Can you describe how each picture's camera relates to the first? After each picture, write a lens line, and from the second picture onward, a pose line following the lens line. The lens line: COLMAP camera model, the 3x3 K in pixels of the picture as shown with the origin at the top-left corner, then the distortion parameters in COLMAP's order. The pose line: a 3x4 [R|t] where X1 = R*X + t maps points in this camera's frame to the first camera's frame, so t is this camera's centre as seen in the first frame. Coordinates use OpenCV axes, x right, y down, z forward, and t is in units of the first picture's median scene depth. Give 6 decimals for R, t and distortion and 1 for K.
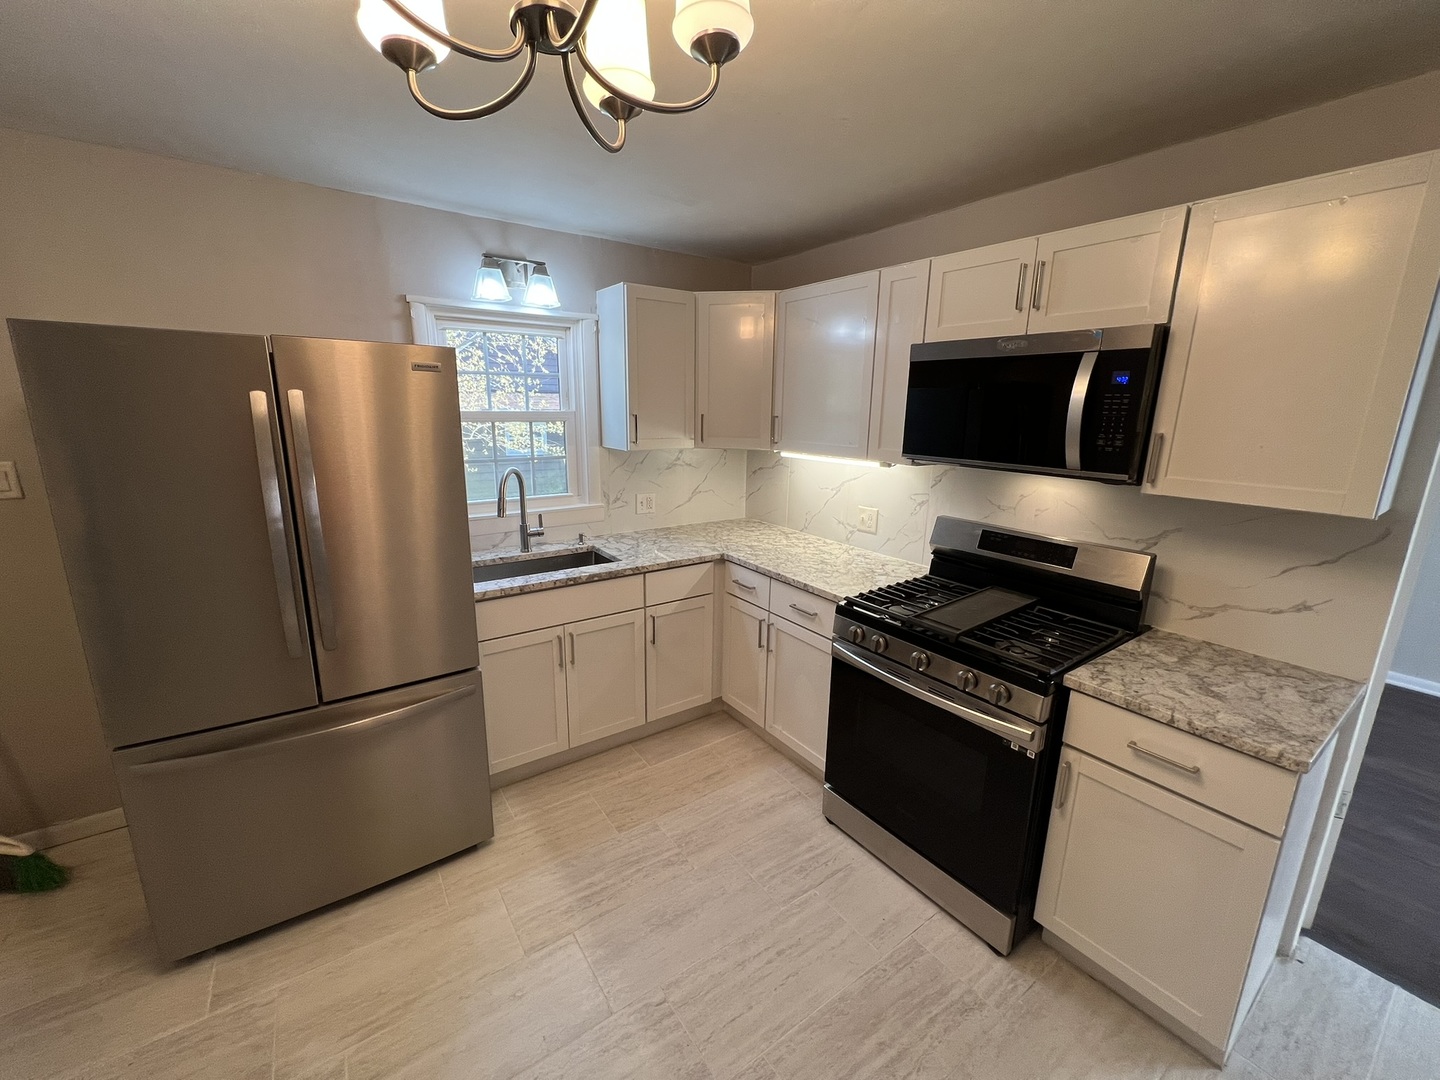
lens RADIAL K [[572.6, 0, 720.0], [0, 572.6, 540.0], [0, 0, 1]] dist [0.000906, 0.000158]
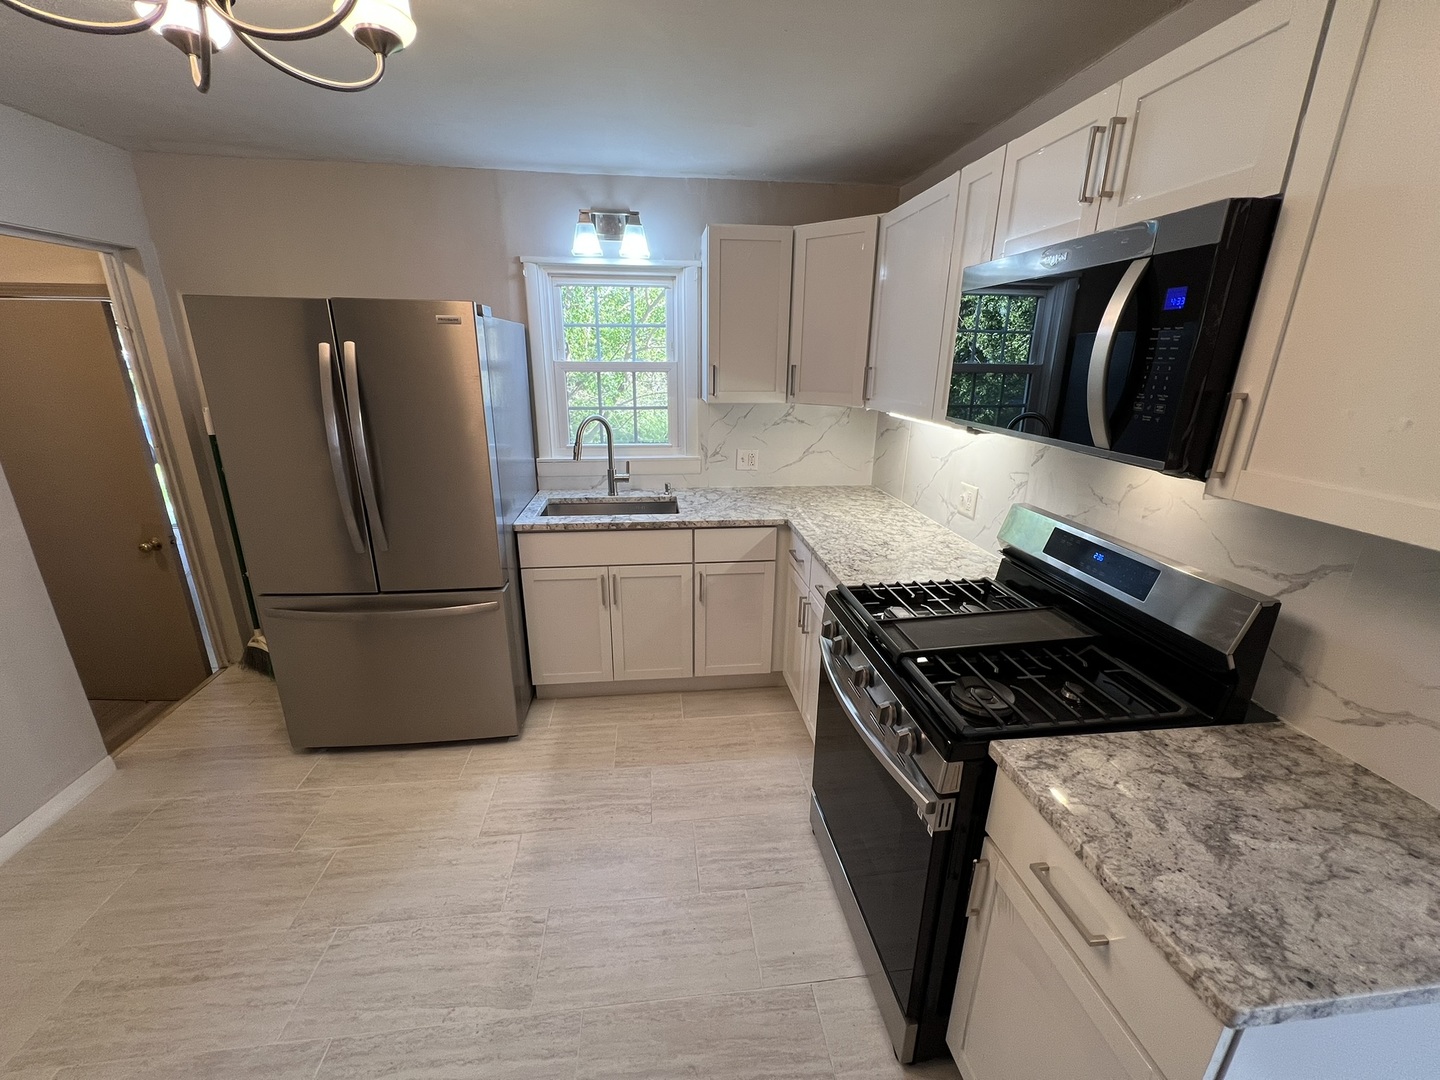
lens RADIAL K [[573.7, 0, 720.0], [0, 573.7, 540.0], [0, 0, 1]] dist [-0.001063, -0.000133]
pose [[0.881373, 0.139666, -0.451303, 0.380735], [-0.106676, 0.989464, 0.097880, -0.026079], [0.460219, -0.038126, 0.886986, 0.152681]]
